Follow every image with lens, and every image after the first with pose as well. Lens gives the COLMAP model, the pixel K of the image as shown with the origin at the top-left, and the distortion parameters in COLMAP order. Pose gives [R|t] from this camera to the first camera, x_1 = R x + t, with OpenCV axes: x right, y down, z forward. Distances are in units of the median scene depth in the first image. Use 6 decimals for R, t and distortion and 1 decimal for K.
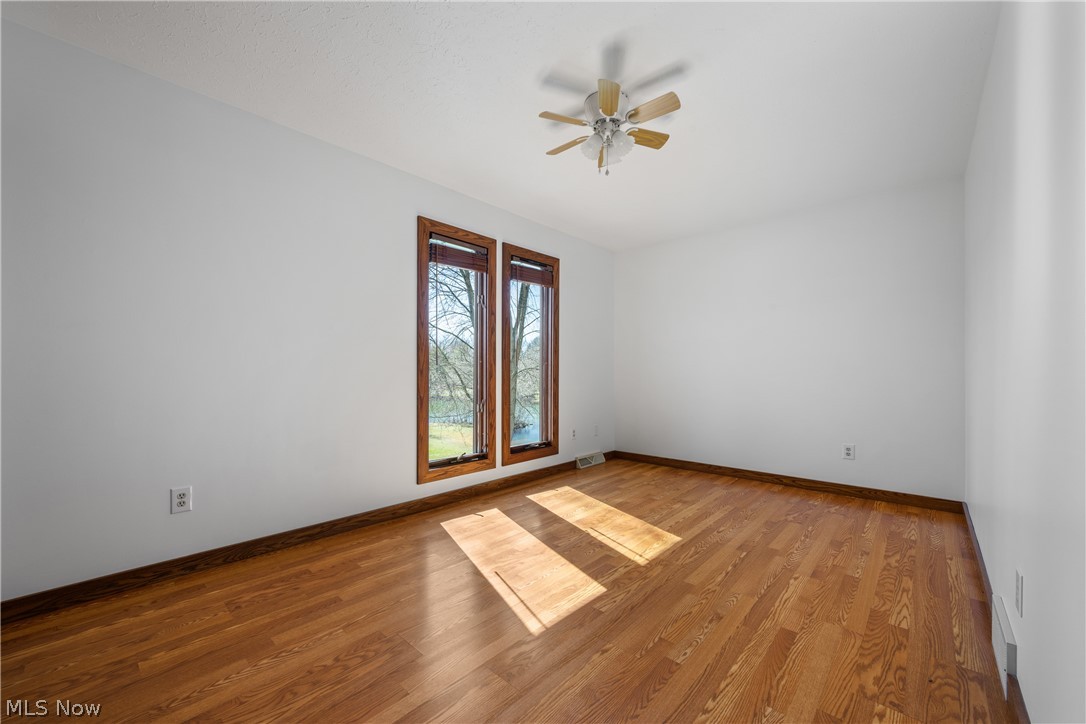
lens RADIAL K [[435.2, 0, 547.3], [0, 435.2, 365.9], [0, 0, 1]] dist [-0.001302, 0.000651]
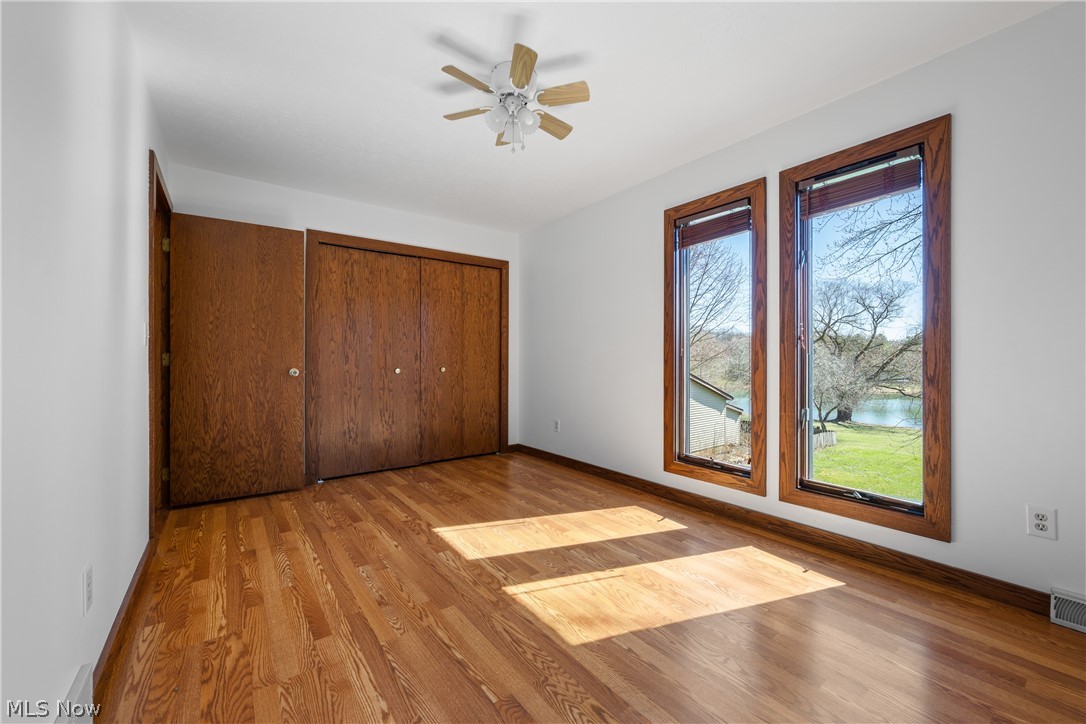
lens RADIAL K [[435.2, 0, 547.3], [0, 435.2, 365.9], [0, 0, 1]] dist [-0.001302, 0.000651]
pose [[-0.210682, 0.011282, -0.977490, 1.012670], [0.012322, 0.999885, 0.008885, 0.011690], [0.977477, -0.010172, -0.210797, 1.242187]]
